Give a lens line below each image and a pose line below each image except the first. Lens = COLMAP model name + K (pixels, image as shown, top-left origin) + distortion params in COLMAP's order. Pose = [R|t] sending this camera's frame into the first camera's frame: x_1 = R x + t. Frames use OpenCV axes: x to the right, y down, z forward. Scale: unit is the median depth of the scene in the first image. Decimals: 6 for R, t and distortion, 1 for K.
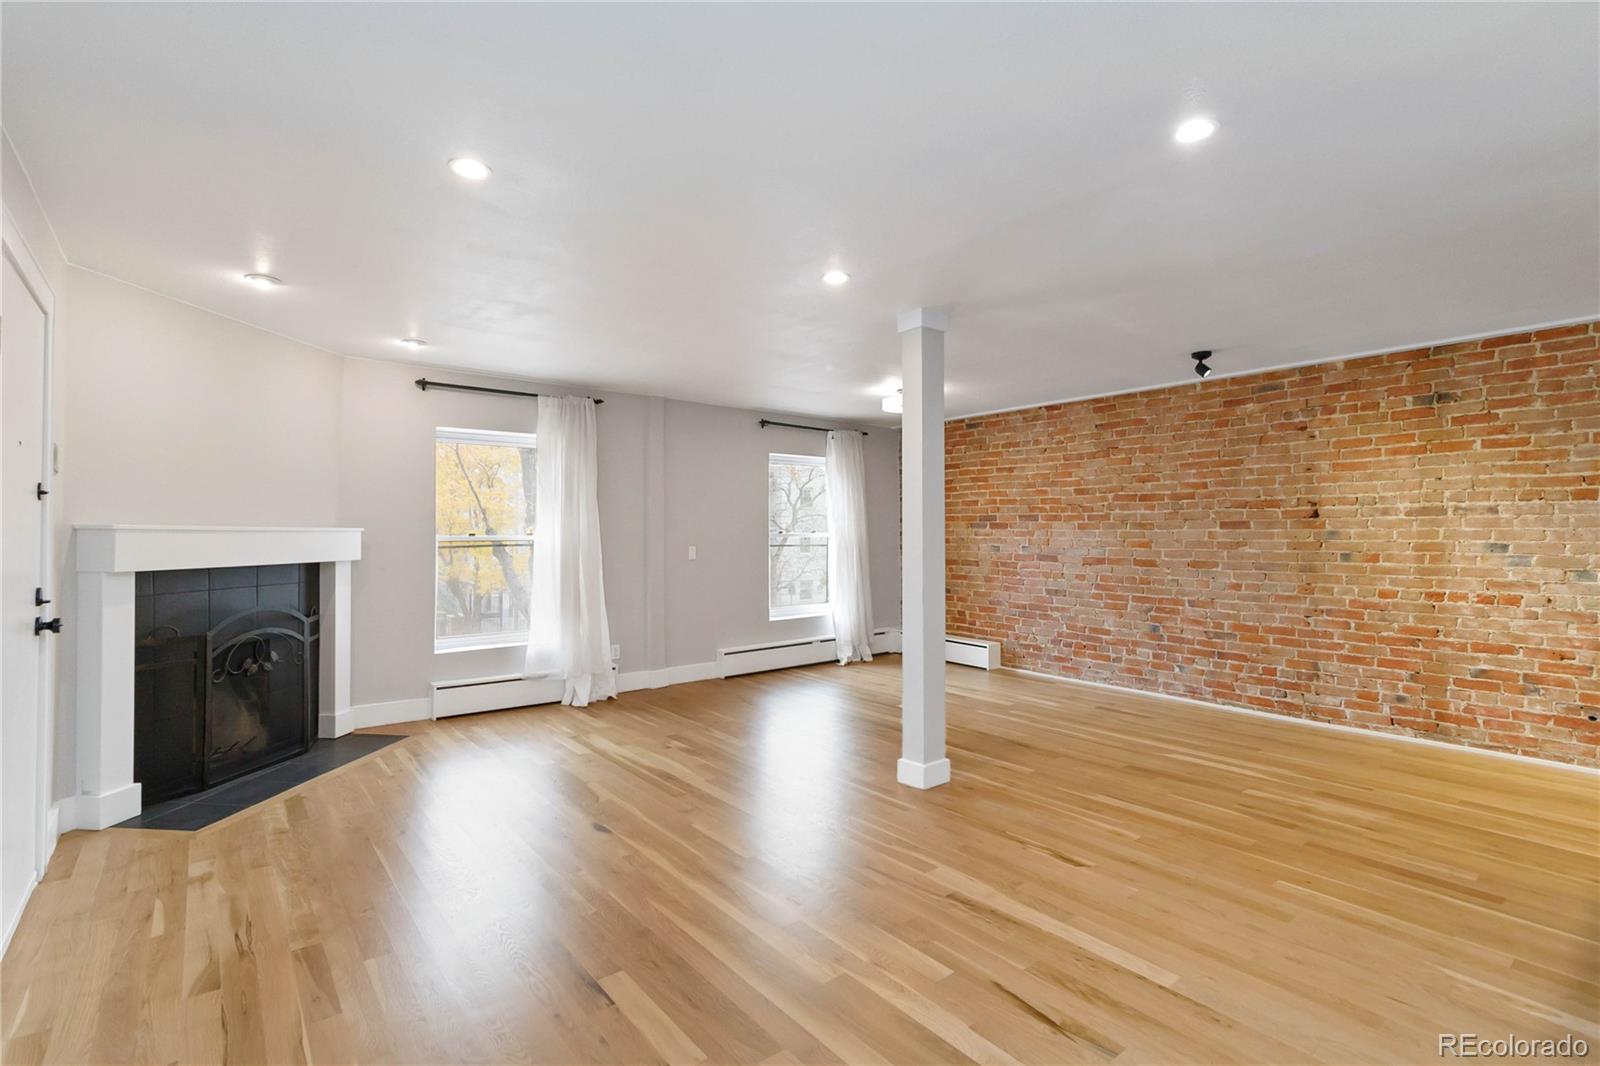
lens RADIAL K [[749.1, 0, 807.9], [0, 749.1, 523.7], [0, 0, 1]] dist [0.002193, 0.000765]
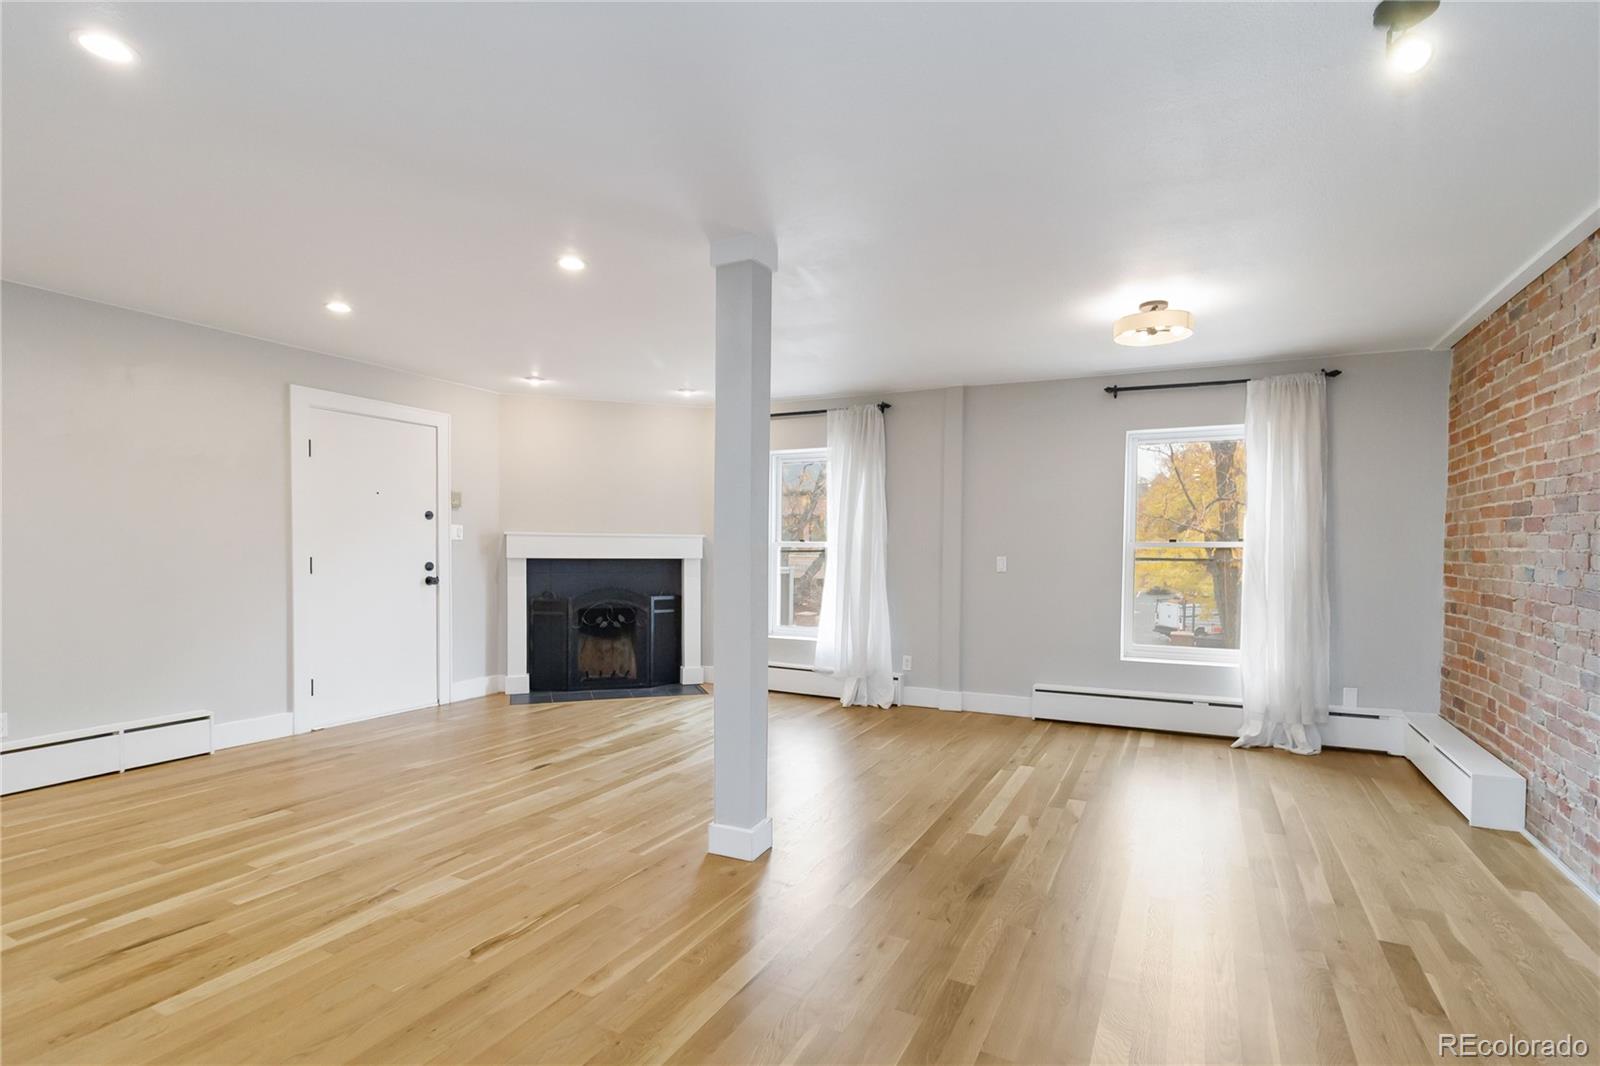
lens RADIAL K [[766.5, 0, 807.8], [0, 766.5, 577.4], [0, 0, 1]] dist [0.002174, 0.000323]
pose [[0.415308, 0.043031, -0.908663, 0.705531], [0.002775, 0.998816, 0.048569, 0.015473], [0.909677, -0.022693, 0.414697, 0.575694]]
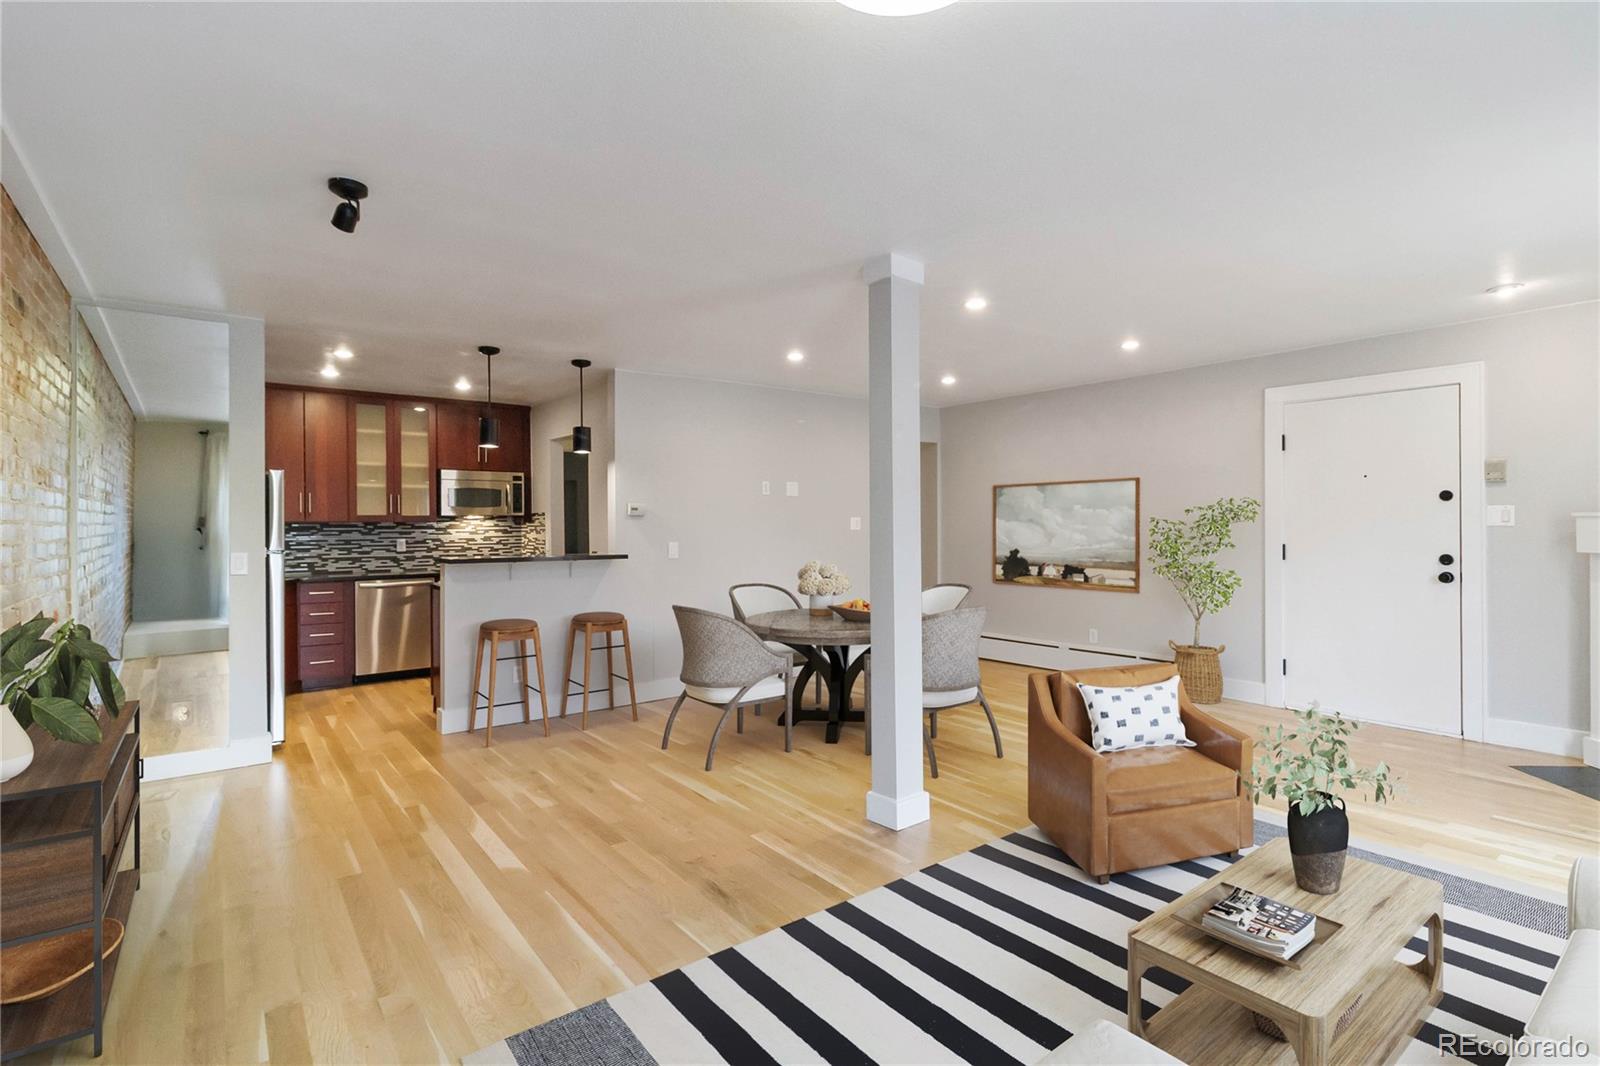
lens RADIAL K [[767.7, 0, 800.7], [0, 767.7, 525.0], [0, 0, 1]] dist [0.002360, 0.000520]
pose [[-0.999709, 0.006861, 0.023145, 0.189520], [0.006518, 0.999868, -0.014882, 0.020557], [-0.023244, -0.014727, -0.999621, 1.461694]]
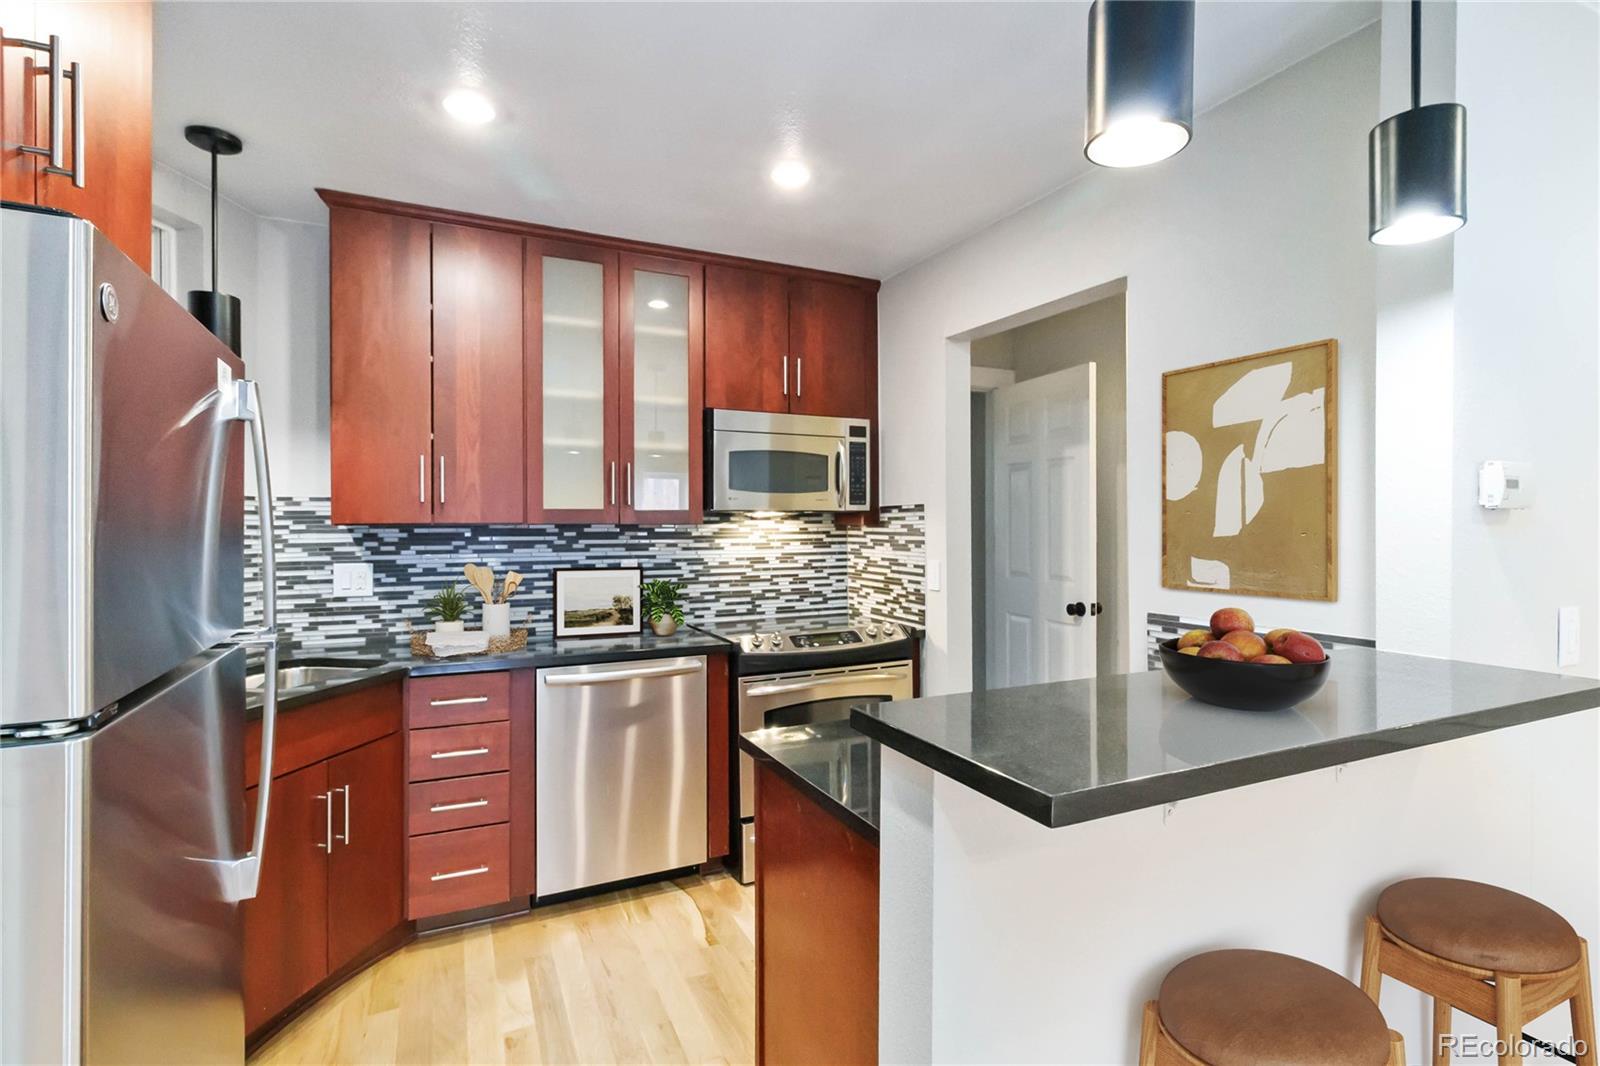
lens RADIAL K [[749.1, 0, 807.9], [0, 749.1, 523.7], [0, 0, 1]] dist [0.002193, 0.000765]
pose [[-0.974282, 0.001628, 0.225327, 0.651508], [-0.001457, 0.999907, -0.013524, -0.002138], [-0.225328, -0.013505, -0.974189, 0.679424]]
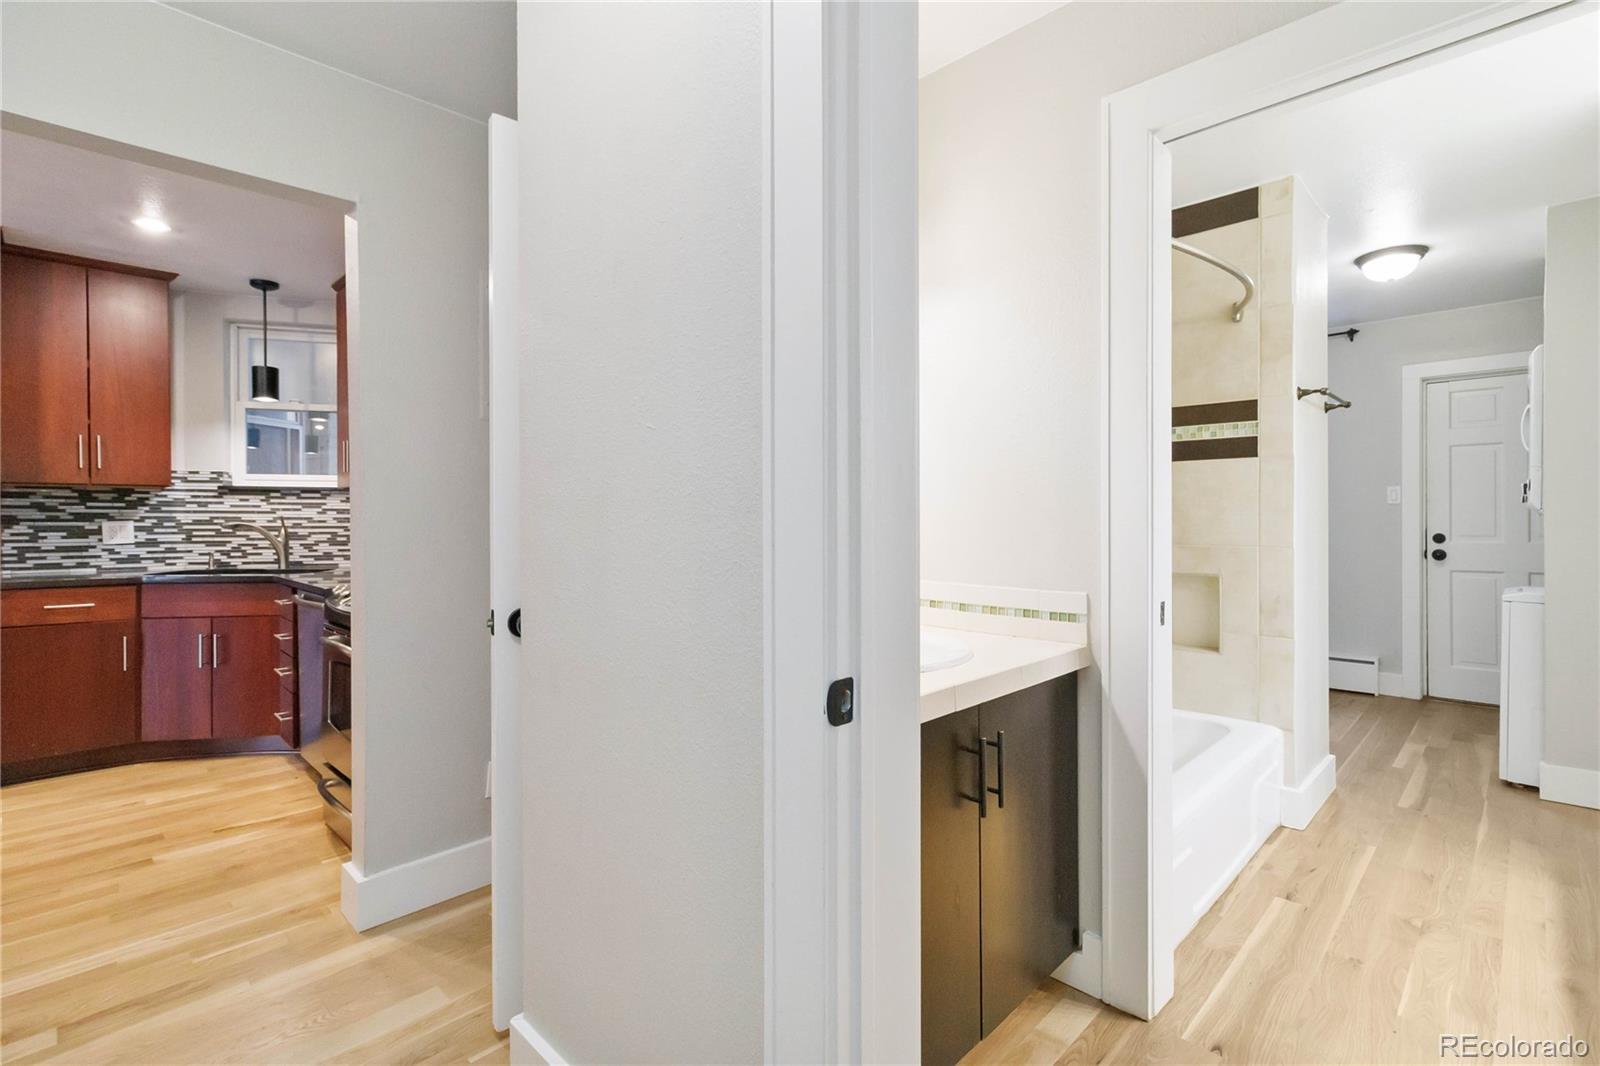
lens RADIAL K [[742.8, 0, 814.3], [0, 742.8, 522.2], [0, 0, 1]] dist [0.001380, -0.000082]
pose [[-0.126354, -0.002316, 0.991982, 0.210450], [-0.013832, 0.999904, 0.000572, 0.020654], [-0.991889, -0.013649, -0.126374, -0.146957]]
